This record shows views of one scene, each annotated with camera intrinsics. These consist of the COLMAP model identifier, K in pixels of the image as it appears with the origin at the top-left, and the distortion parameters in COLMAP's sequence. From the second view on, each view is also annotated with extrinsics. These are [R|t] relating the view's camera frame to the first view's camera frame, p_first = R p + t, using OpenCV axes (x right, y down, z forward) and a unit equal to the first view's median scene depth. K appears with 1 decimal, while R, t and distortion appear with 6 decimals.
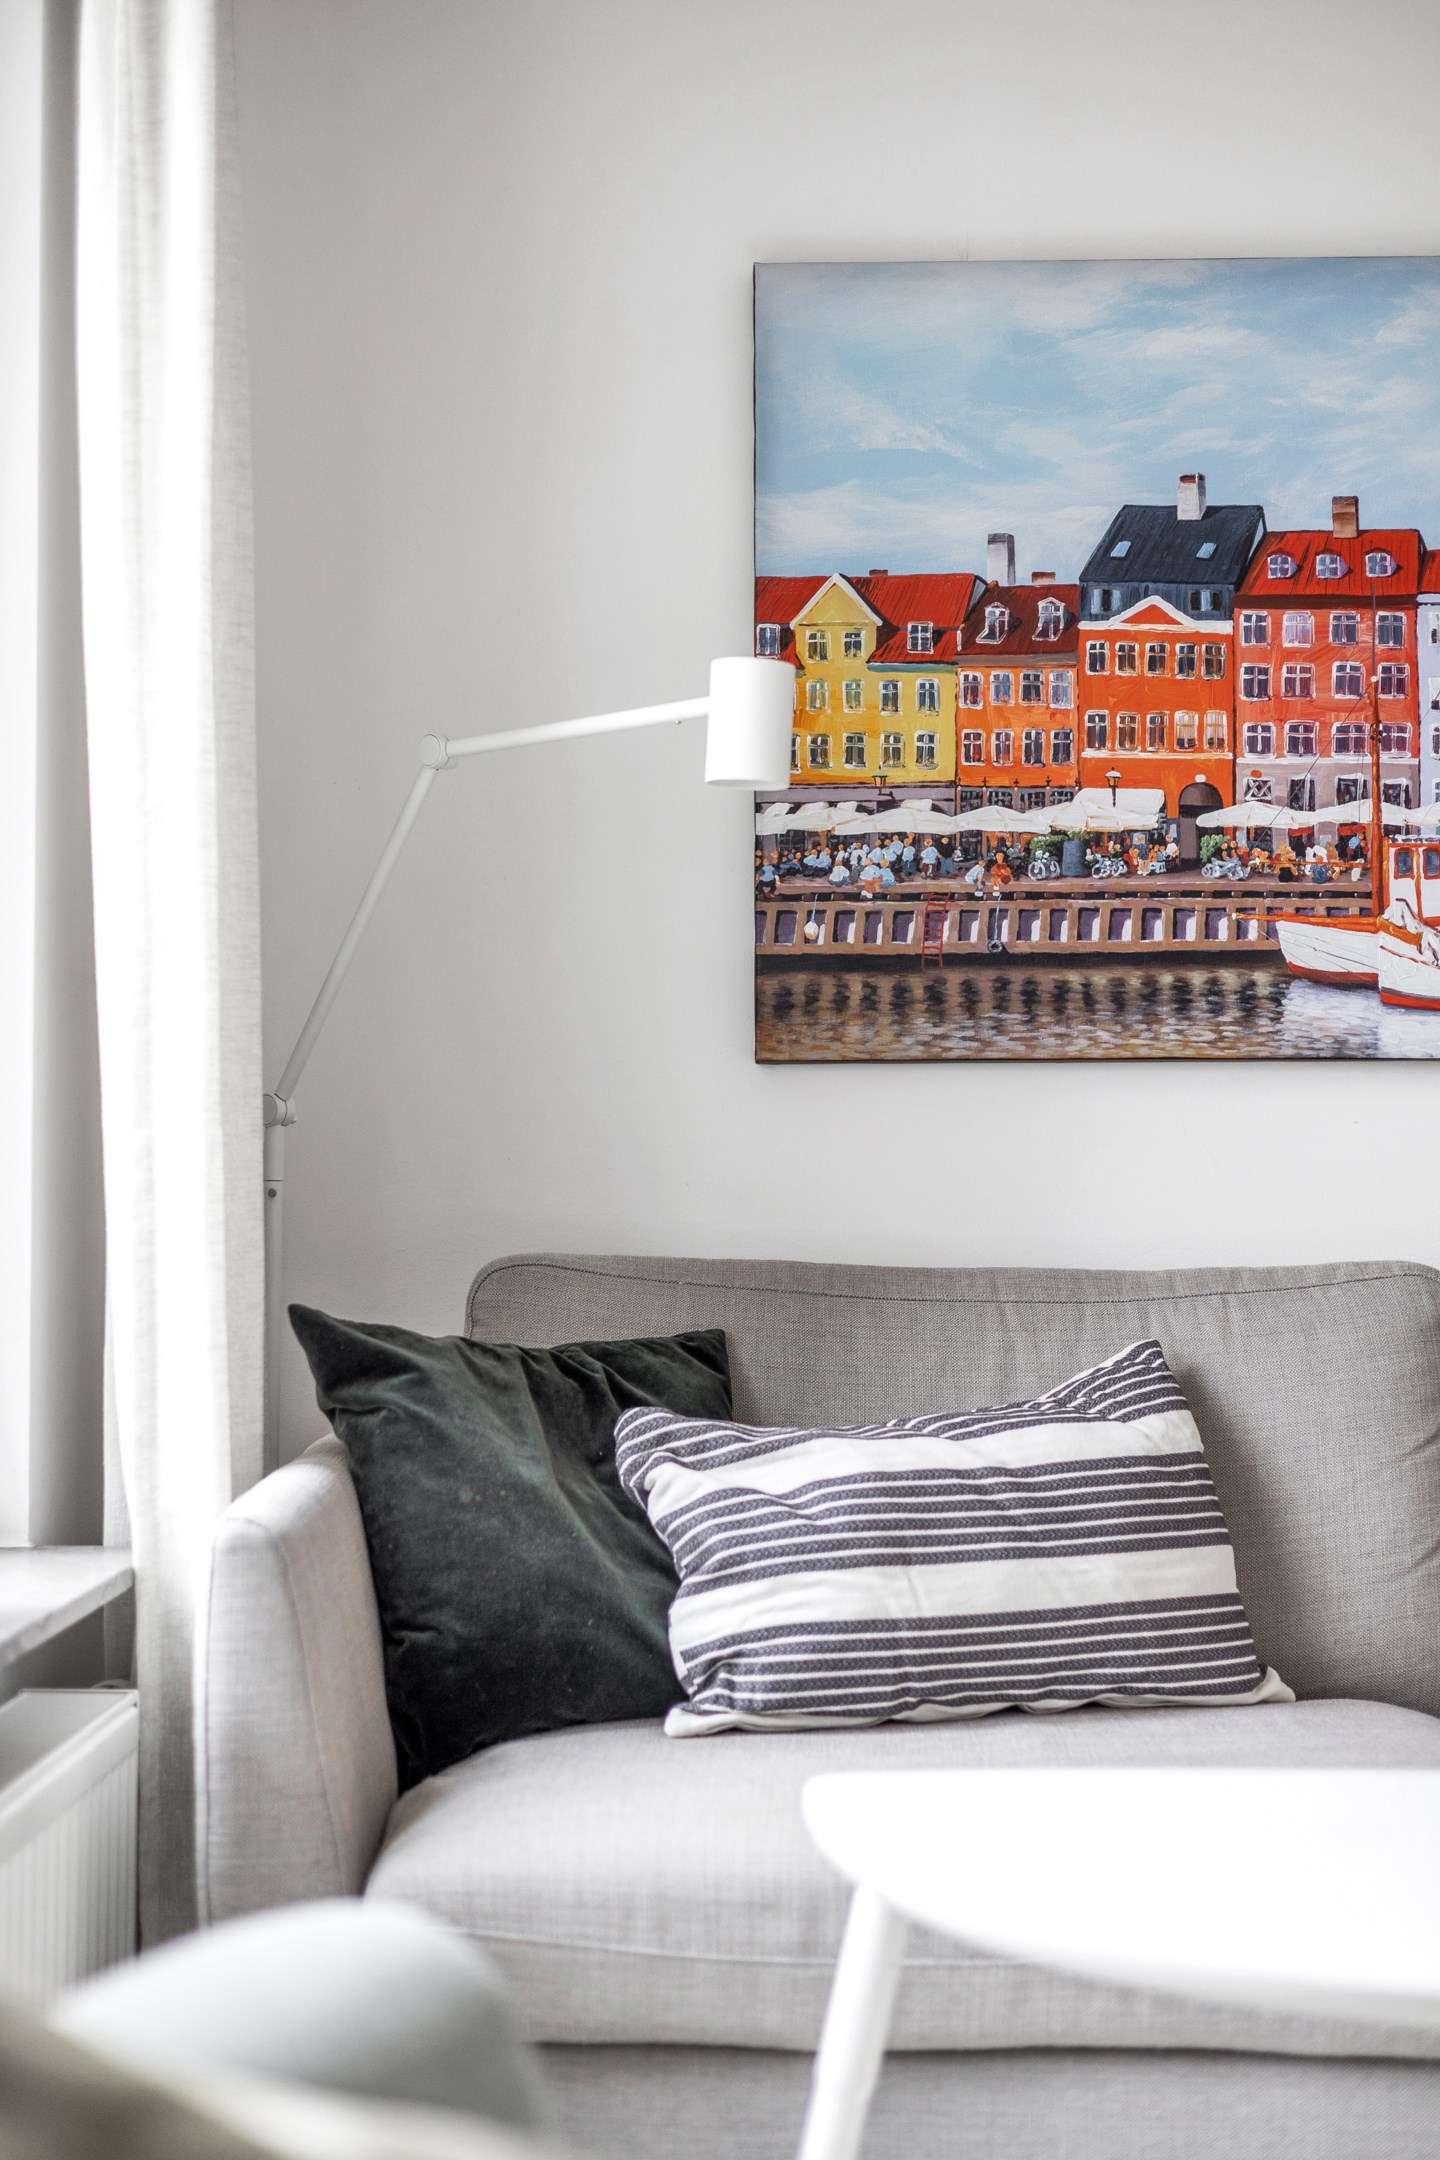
lens RADIAL K [[3016.4, 0, 720.0], [0, 3016.4, 1080.0], [0, 0, 1]] dist [-0.001921, -0.001767]
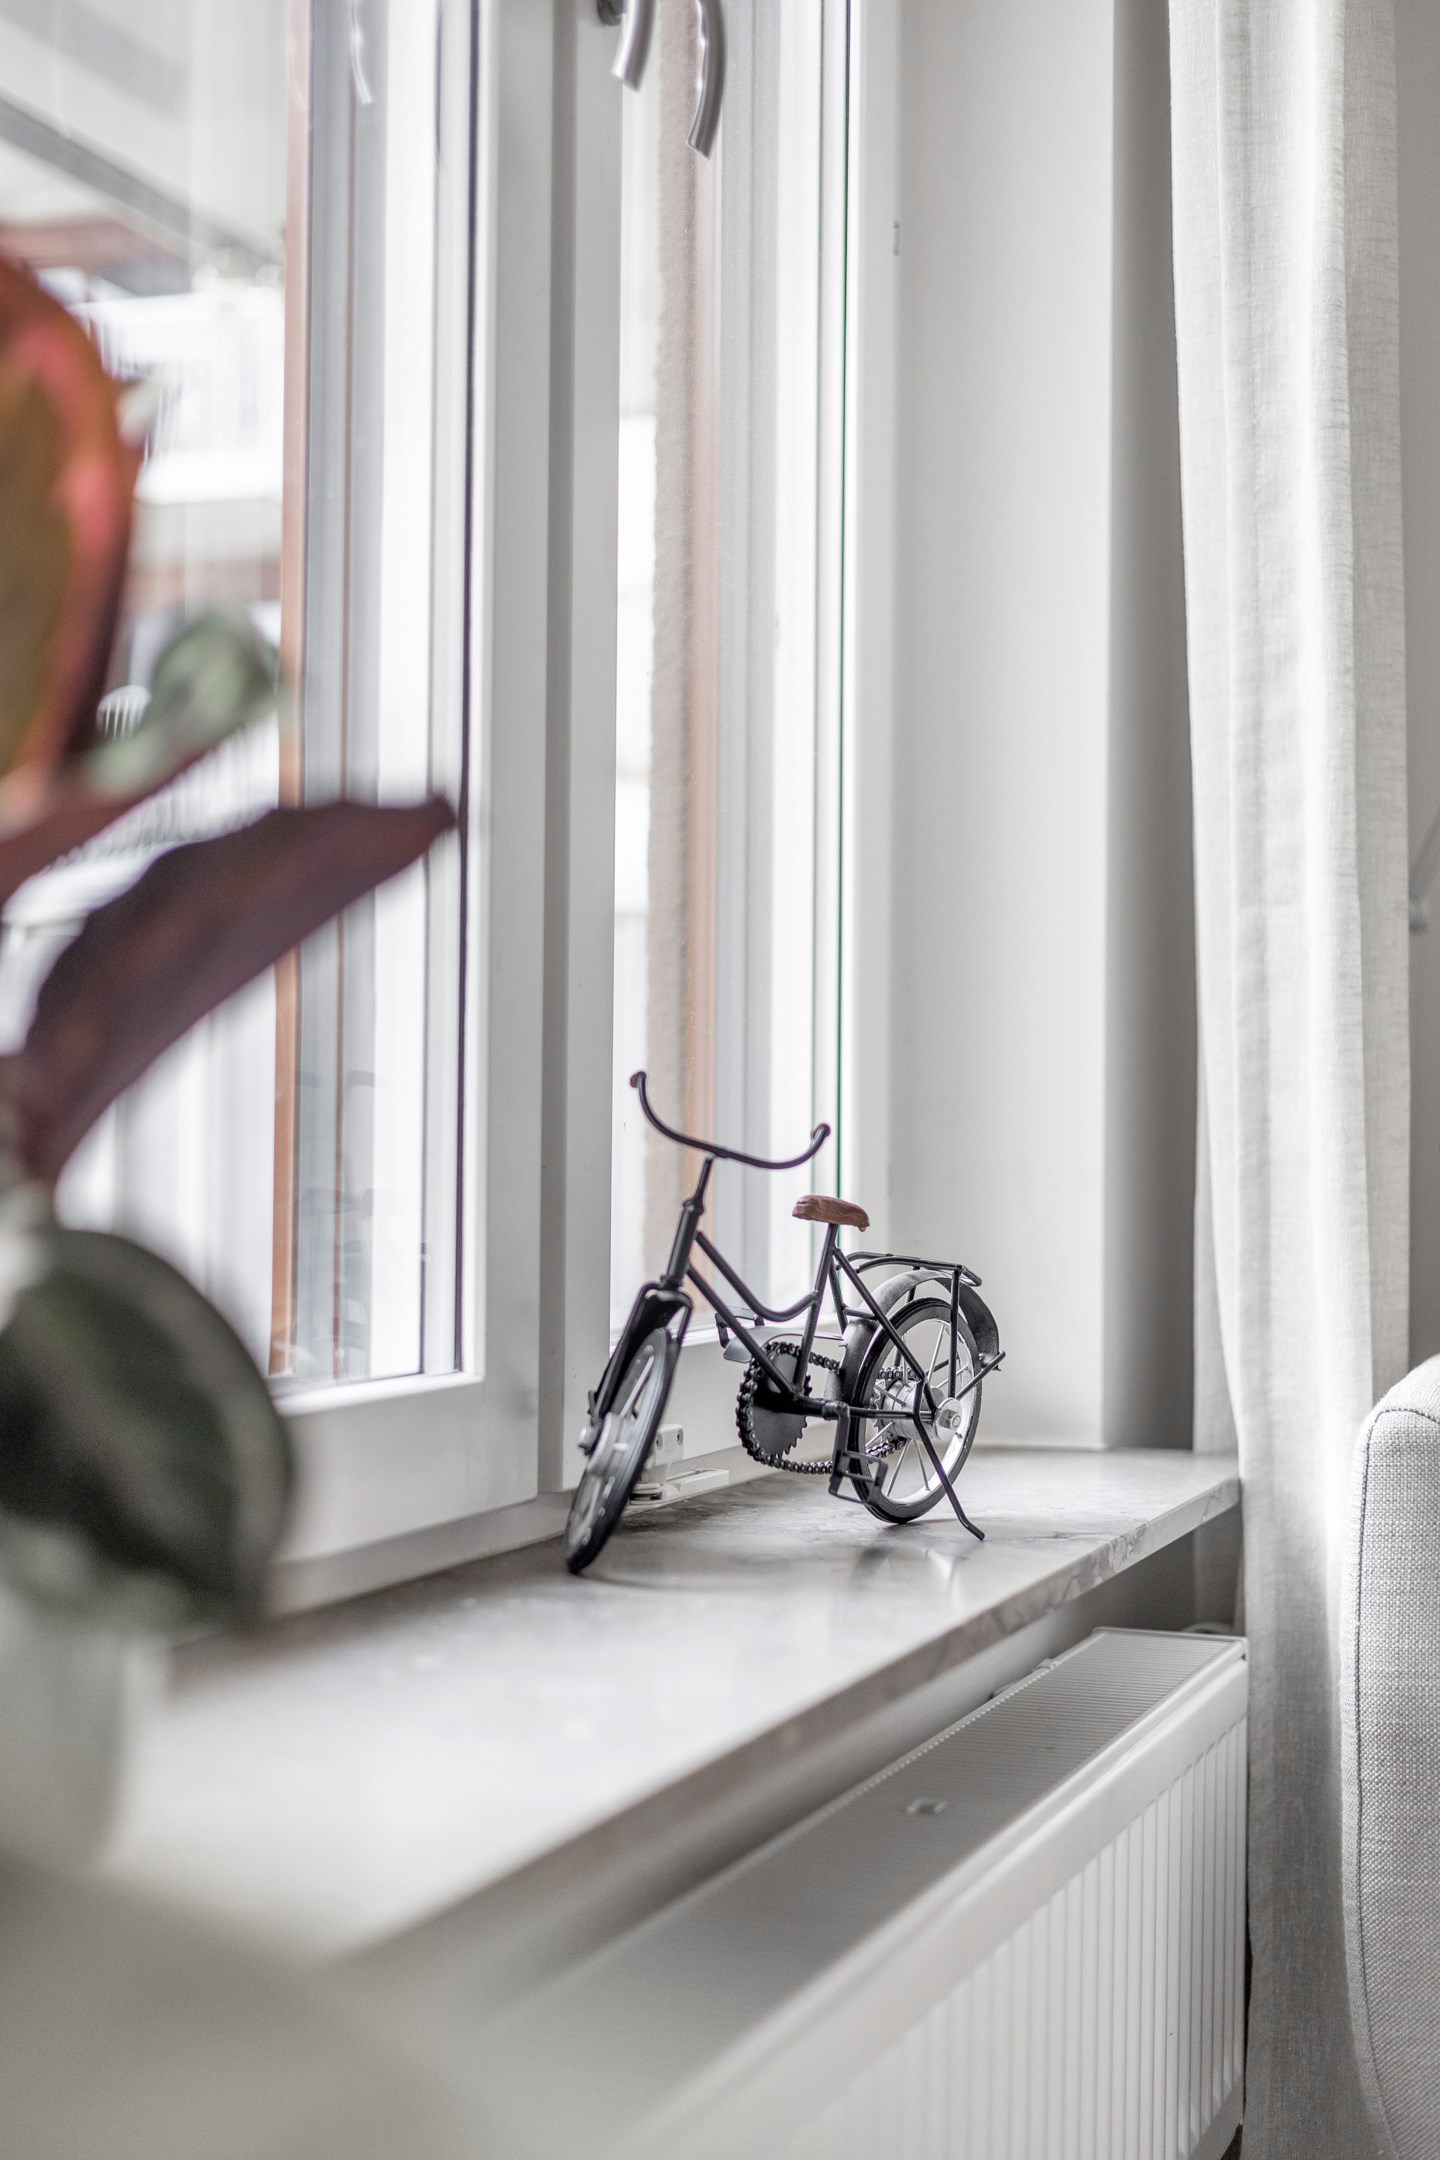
lens RADIAL K [[3016.4, 0, 720.0], [0, 3016.4, 1080.0], [0, 0, 1]] dist [-0.001921, -0.001767]
pose [[0.946093, 0.002674, -0.323885, -0.057779], [0.000702, 0.999947, 0.010307, 0.042450], [0.323895, -0.009979, 0.946040, 0.188890]]
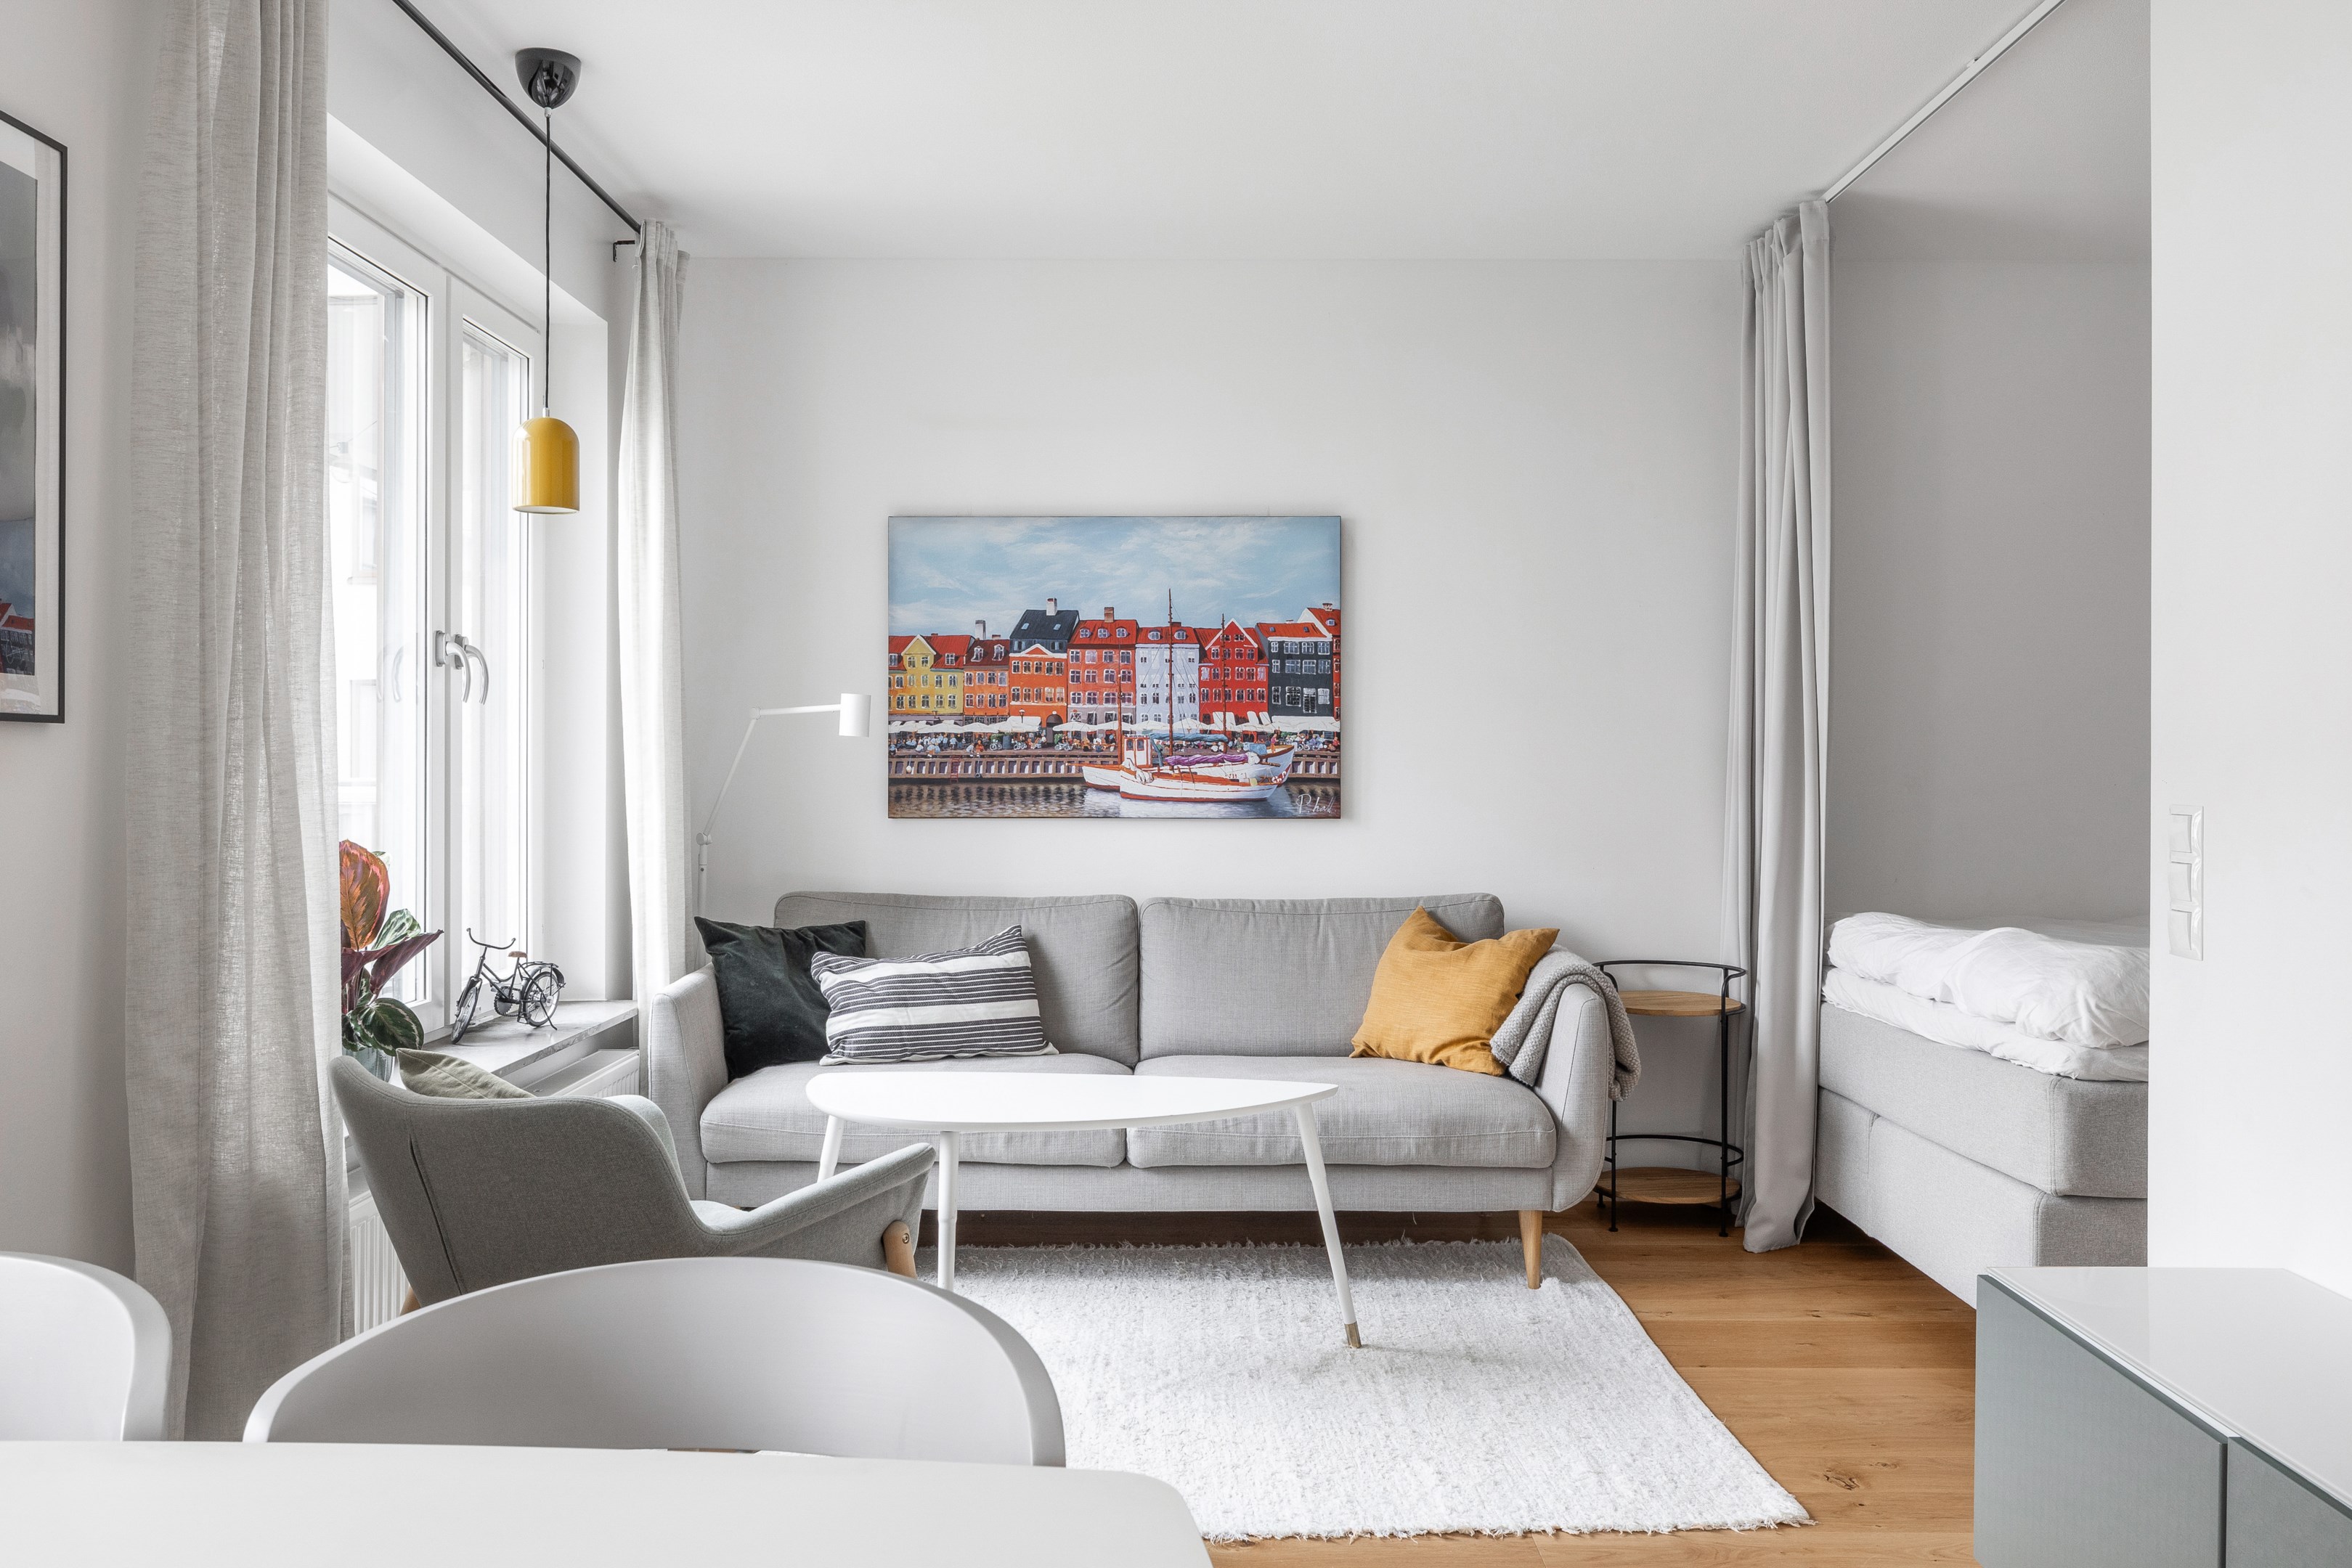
lens RADIAL K [[1839.5, 0, 1179.7], [0, 1839.5, 755.1], [0, 0, 1]] dist [-0.000307, -0.000238]
pose [[0.999879, 0.002369, 0.015407, 0.245640], [-0.002870, 0.999466, 0.032545, -0.115888], [-0.015321, -0.032585, 0.999352, -0.634692]]
